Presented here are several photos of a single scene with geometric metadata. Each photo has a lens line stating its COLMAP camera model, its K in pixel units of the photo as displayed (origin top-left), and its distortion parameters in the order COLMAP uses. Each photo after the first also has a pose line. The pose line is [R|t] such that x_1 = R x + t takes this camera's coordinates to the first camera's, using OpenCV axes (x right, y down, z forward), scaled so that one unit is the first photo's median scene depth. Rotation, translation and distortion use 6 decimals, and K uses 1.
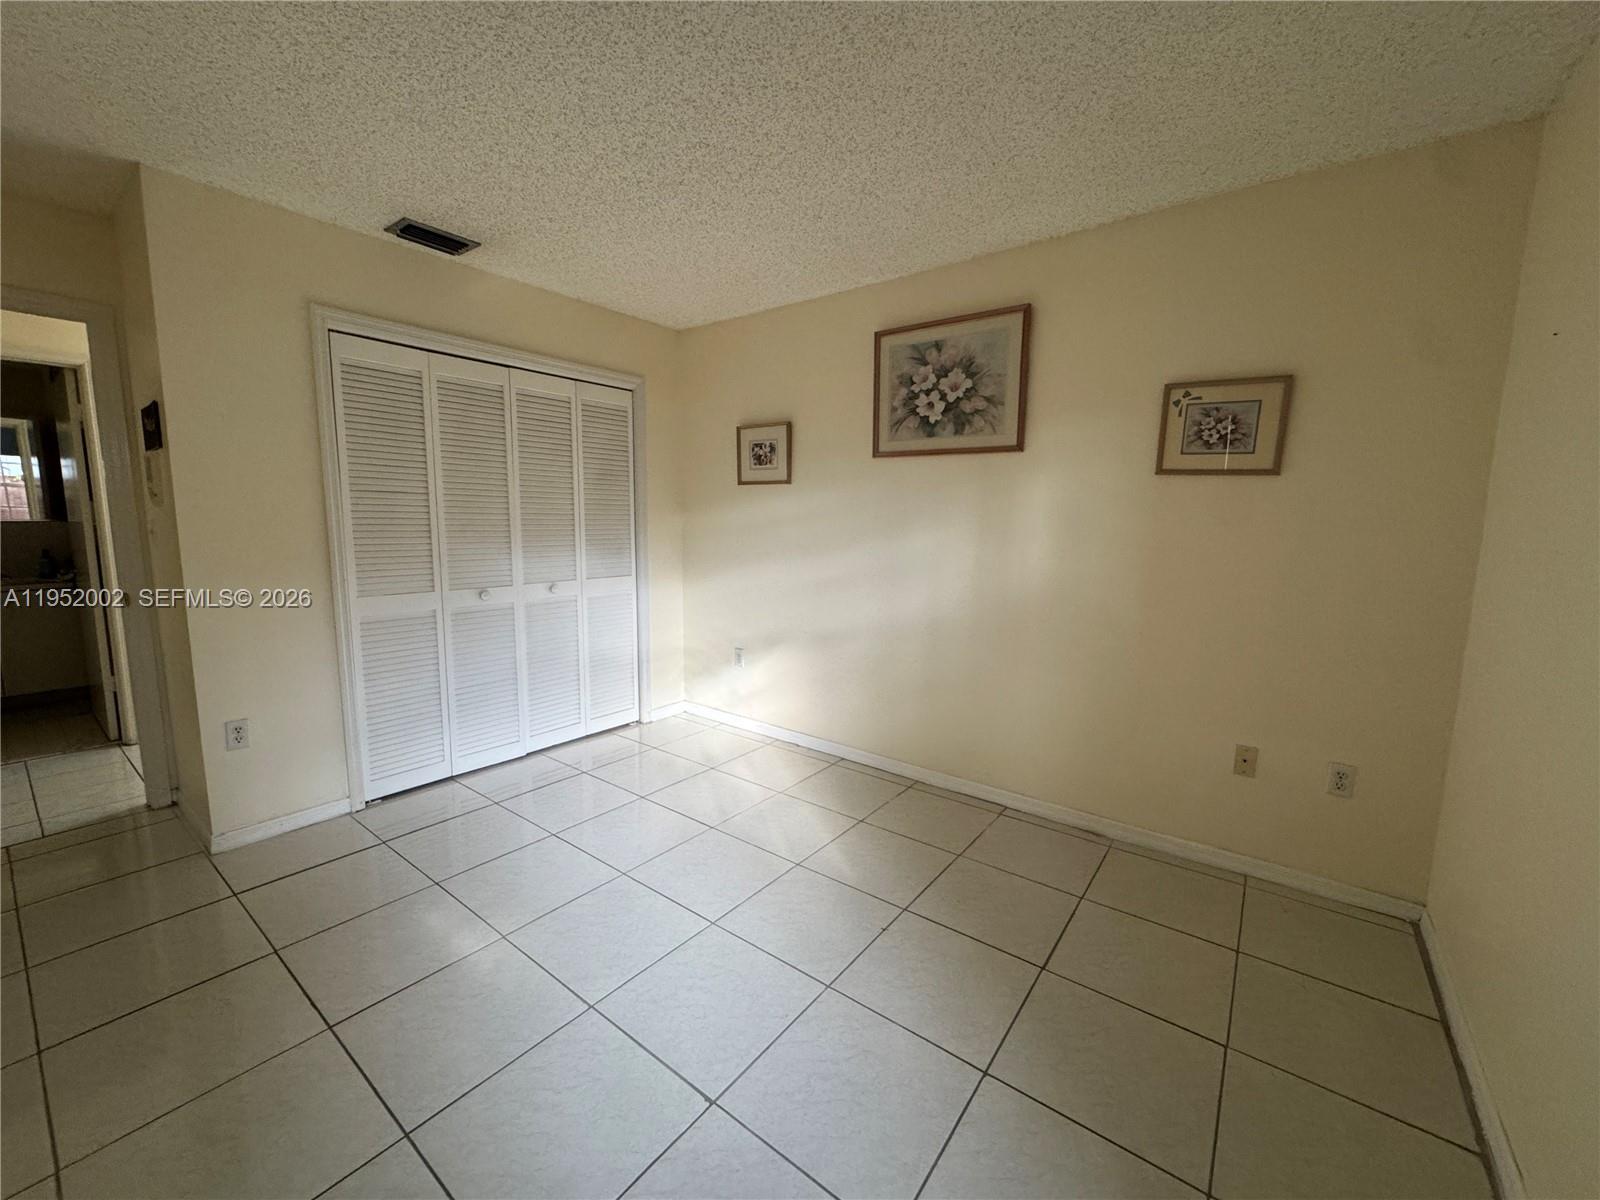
lens RADIAL K [[638.0, 0, 794.6], [0, 638.0, 596.3], [0, 0, 1]] dist [0.001784, 0.000027]
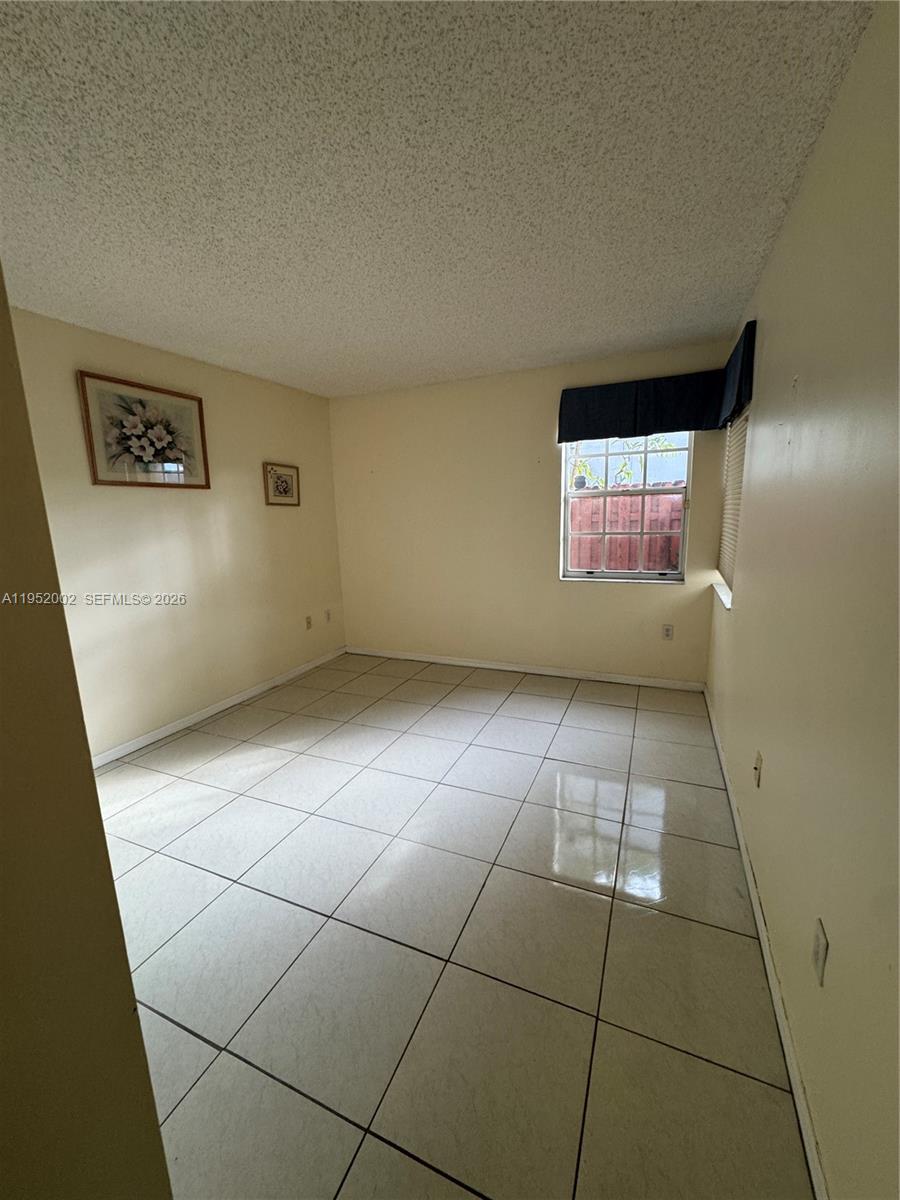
lens RADIAL K [[478.5, 0, 453.8], [0, 478.5, 598.8], [0, 0, 1]] dist [0.001784, 0.000027]
pose [[-0.241084, -0.185223, 0.952665, -0.943793], [0.147459, 0.963231, 0.224593, -0.131729], [-0.959237, 0.194624, -0.204906, 0.664162]]
